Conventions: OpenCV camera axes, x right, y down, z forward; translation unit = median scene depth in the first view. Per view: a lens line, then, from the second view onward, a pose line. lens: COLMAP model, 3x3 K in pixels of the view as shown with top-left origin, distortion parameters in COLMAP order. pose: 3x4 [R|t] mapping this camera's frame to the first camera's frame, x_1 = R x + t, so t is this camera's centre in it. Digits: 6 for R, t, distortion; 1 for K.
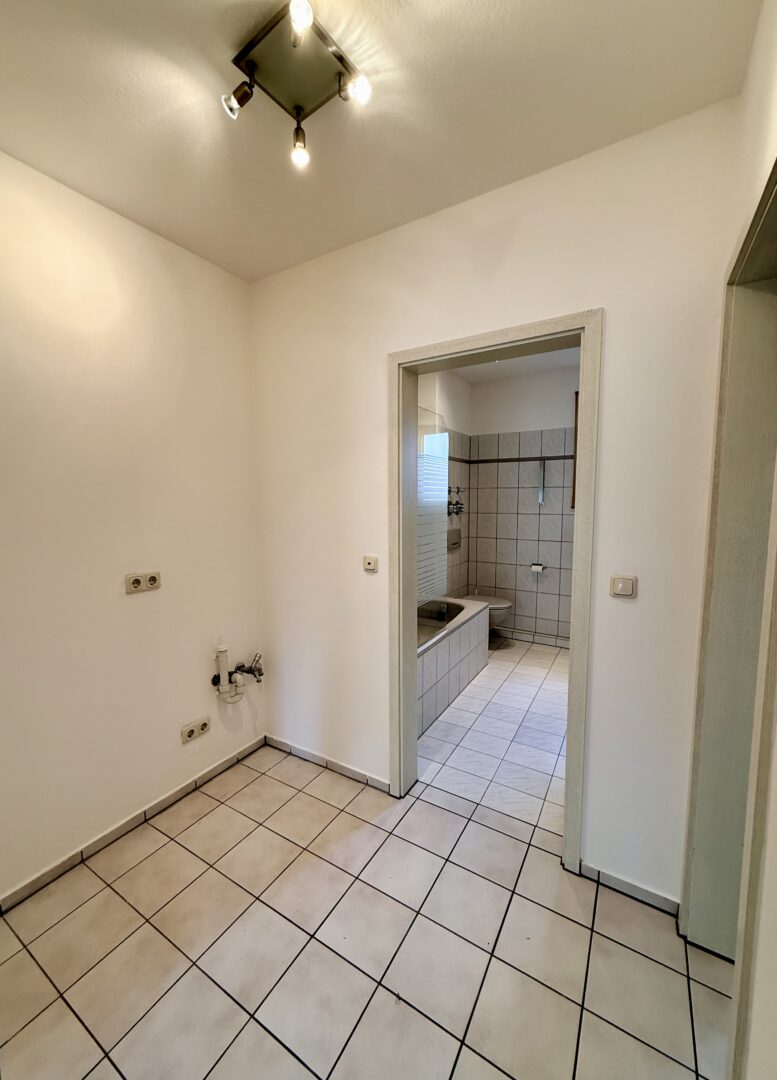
lens RADIAL K [[422.3, 0, 379.6], [0, 422.3, 538.6], [0, 0, 1]] dist [-0.000533, -0.000156]
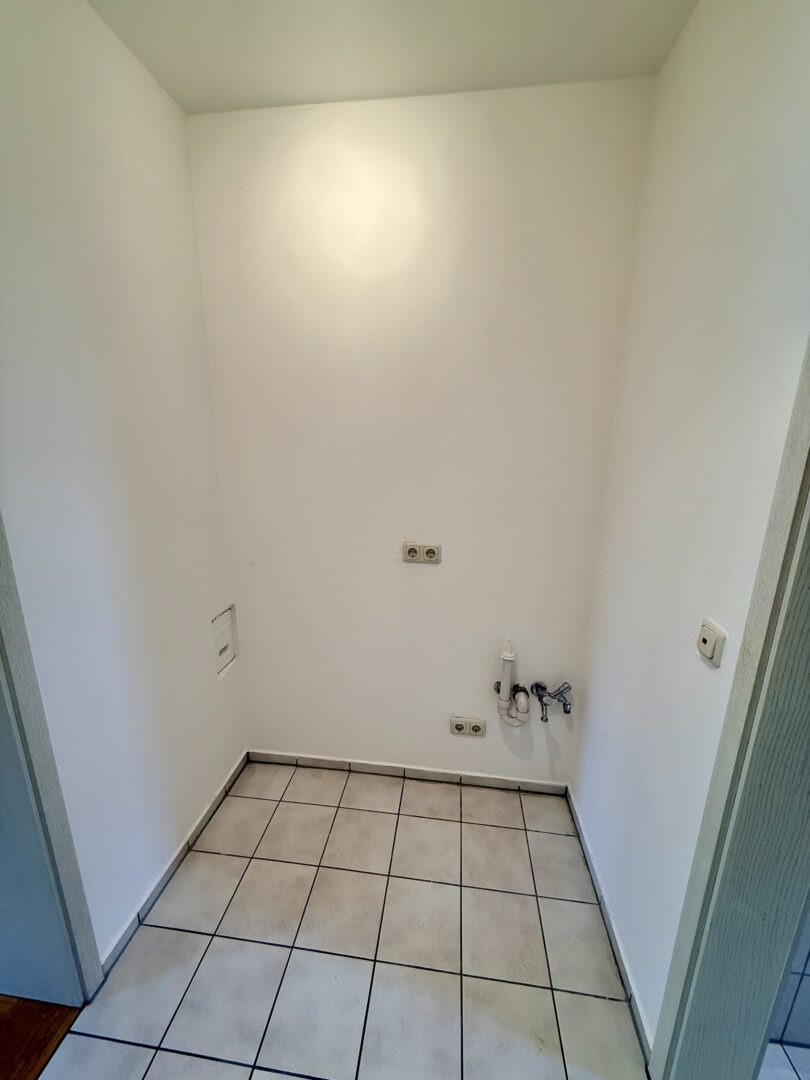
lens RADIAL K [[429.5, 0, 404.1], [0, 429.5, 538.6], [0, 0, 1]] dist [0.000243, -0.000207]
pose [[0.414955, 0.232651, -0.879594, 0.255427], [-0.099273, 0.972560, 0.210408, -0.129089], [0.904410, 0.000010, 0.426664, 0.616789]]
